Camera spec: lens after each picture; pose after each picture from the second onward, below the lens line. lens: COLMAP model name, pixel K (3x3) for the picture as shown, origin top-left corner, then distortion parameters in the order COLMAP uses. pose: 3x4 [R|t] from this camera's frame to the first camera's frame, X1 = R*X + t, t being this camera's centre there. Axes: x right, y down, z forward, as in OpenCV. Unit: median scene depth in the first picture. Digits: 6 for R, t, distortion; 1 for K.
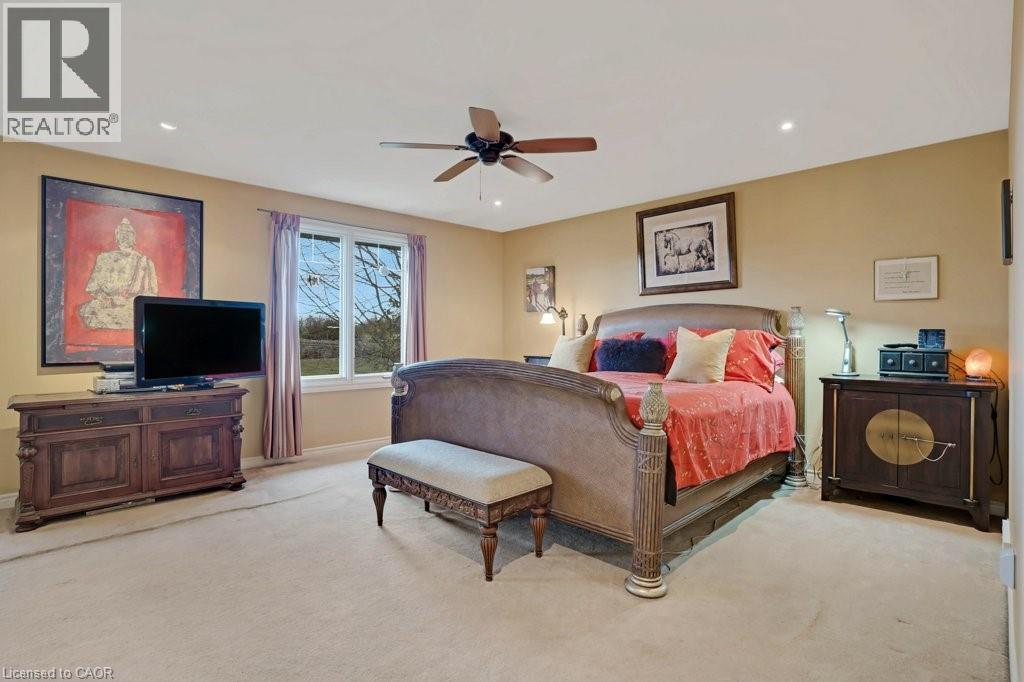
lens RADIAL K [[499.5, 0, 508.6], [0, 499.5, 339.4], [0, 0, 1]] dist [-0.067633, 0.038594]
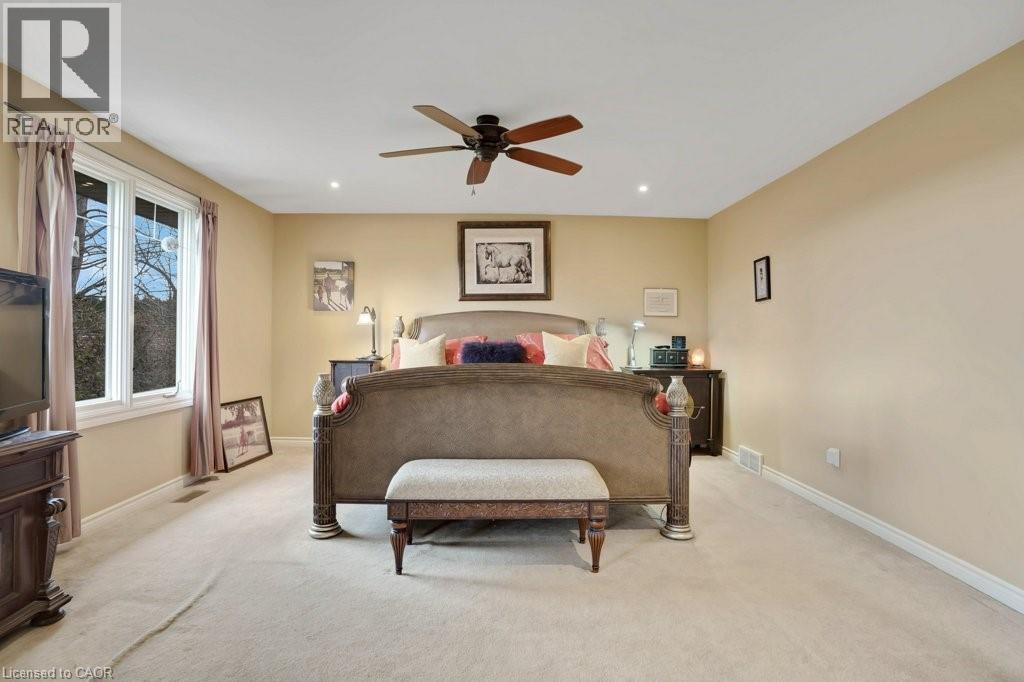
lens RADIAL K [[499.5, 0, 508.6], [0, 499.5, 339.4], [0, 0, 1]] dist [-0.067633, 0.038594]
pose [[0.691231, 0.004160, 0.722622, -0.474594], [-0.002136, 0.999991, -0.003714, -0.002265], [-0.722630, 0.001024, 0.691234, 0.209567]]
